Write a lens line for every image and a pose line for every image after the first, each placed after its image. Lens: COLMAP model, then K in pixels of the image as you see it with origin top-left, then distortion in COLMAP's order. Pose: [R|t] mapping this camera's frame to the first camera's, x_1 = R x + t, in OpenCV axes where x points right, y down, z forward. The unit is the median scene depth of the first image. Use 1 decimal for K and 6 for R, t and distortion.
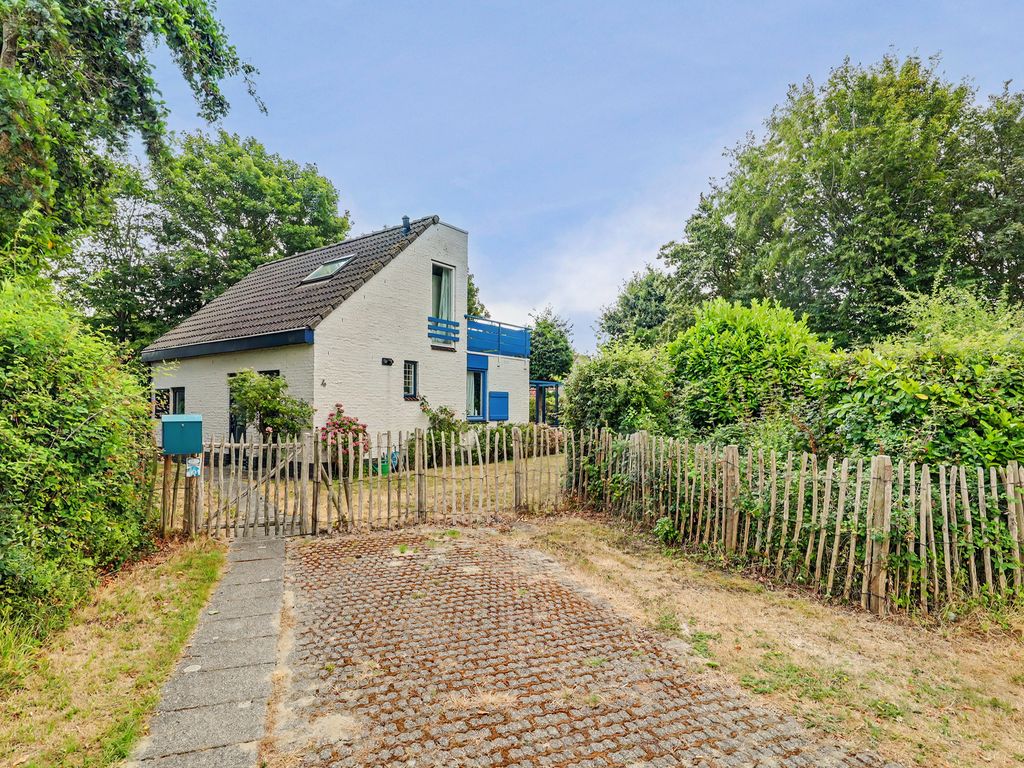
lens RADIAL K [[543.9, 0, 510.5], [0, 543.9, 406.2], [0, 0, 1]] dist [-0.000759, -0.000205]
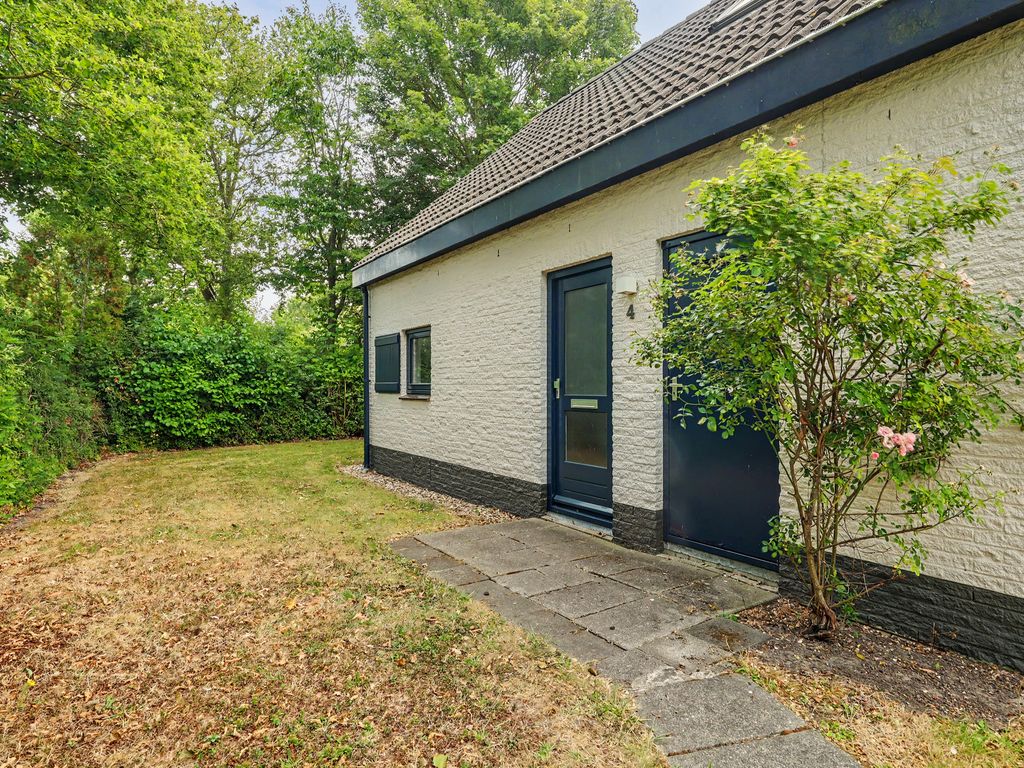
lens RADIAL K [[584.6, 0, 512.0], [0, 584.6, 384.0], [0, 0, 1]] dist [-0.004133, -0.000514]
pose [[0.942805, -0.008611, -0.333233, -0.386592], [0.009417, 0.999955, 0.000803, 0.016781], [0.333211, -0.003895, 0.942844, 0.579599]]
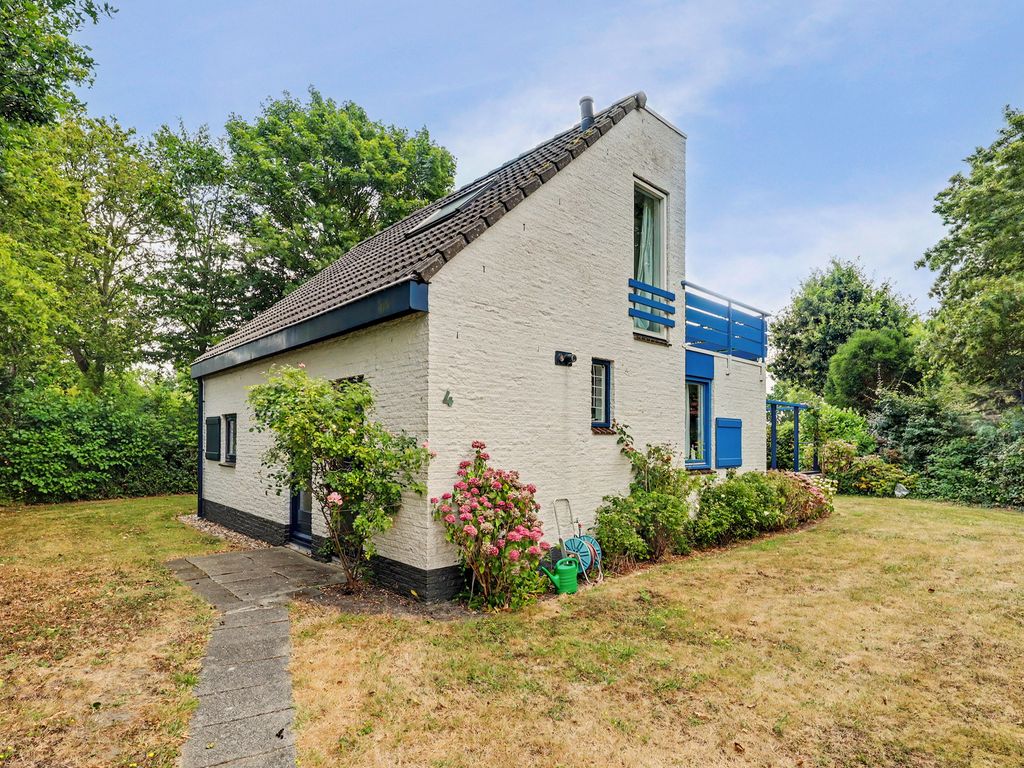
lens RADIAL K [[541.9, 0, 515.0], [0, 541.9, 434.3], [0, 0, 1]] dist [-0.002673, -0.000123]
pose [[0.984525, -0.000703, -0.175241, -0.163768], [-0.000427, 0.999979, -0.006406, -0.006167], [0.175242, 0.006381, 0.984505, 0.440065]]
